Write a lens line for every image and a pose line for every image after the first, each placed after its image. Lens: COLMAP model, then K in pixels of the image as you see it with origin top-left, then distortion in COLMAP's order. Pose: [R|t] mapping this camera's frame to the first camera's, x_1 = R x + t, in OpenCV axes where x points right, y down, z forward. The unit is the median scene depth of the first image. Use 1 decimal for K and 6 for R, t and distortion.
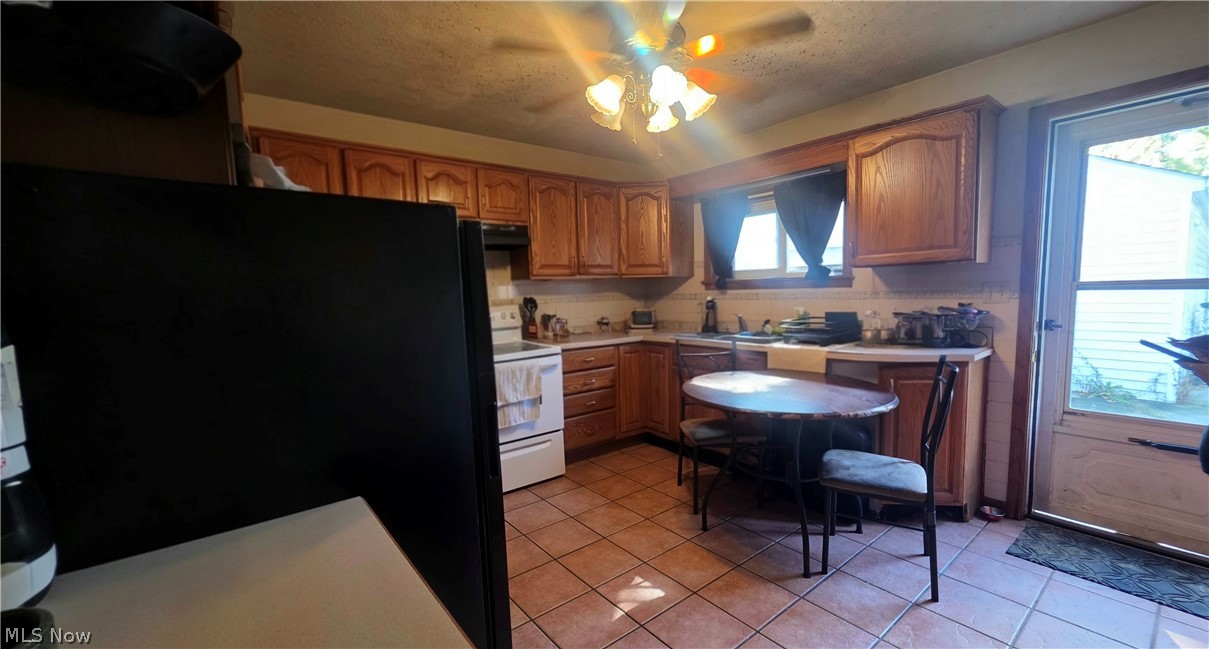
lens RADIAL K [[483.4, 0, 603.7], [0, 483.4, 339.8], [0, 0, 1]] dist [0.000004, -0.000001]
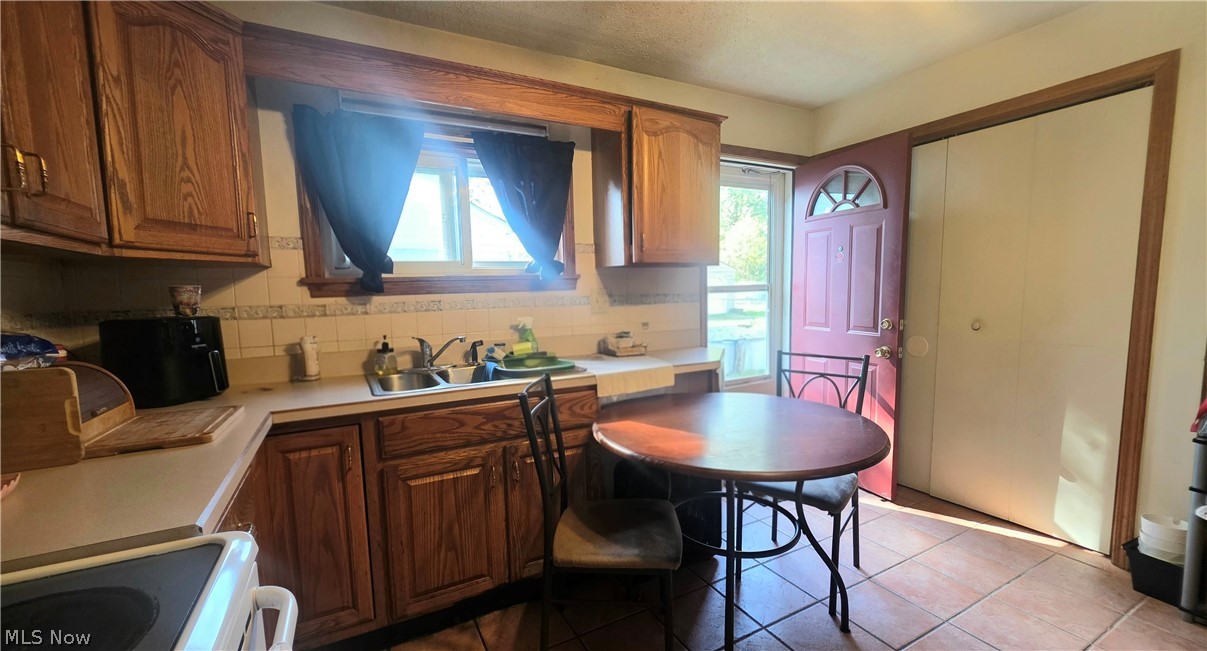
lens RADIAL K [[483.8, 0, 601.2], [0, 483.8, 338.5], [0, 0, 1]] dist [0.001230, 0.000501]
pose [[0.177586, -0.075303, 0.981220, -0.237749], [0.123447, 0.990897, 0.053704, -0.054707], [-0.976332, 0.111591, 0.185265, 0.673309]]
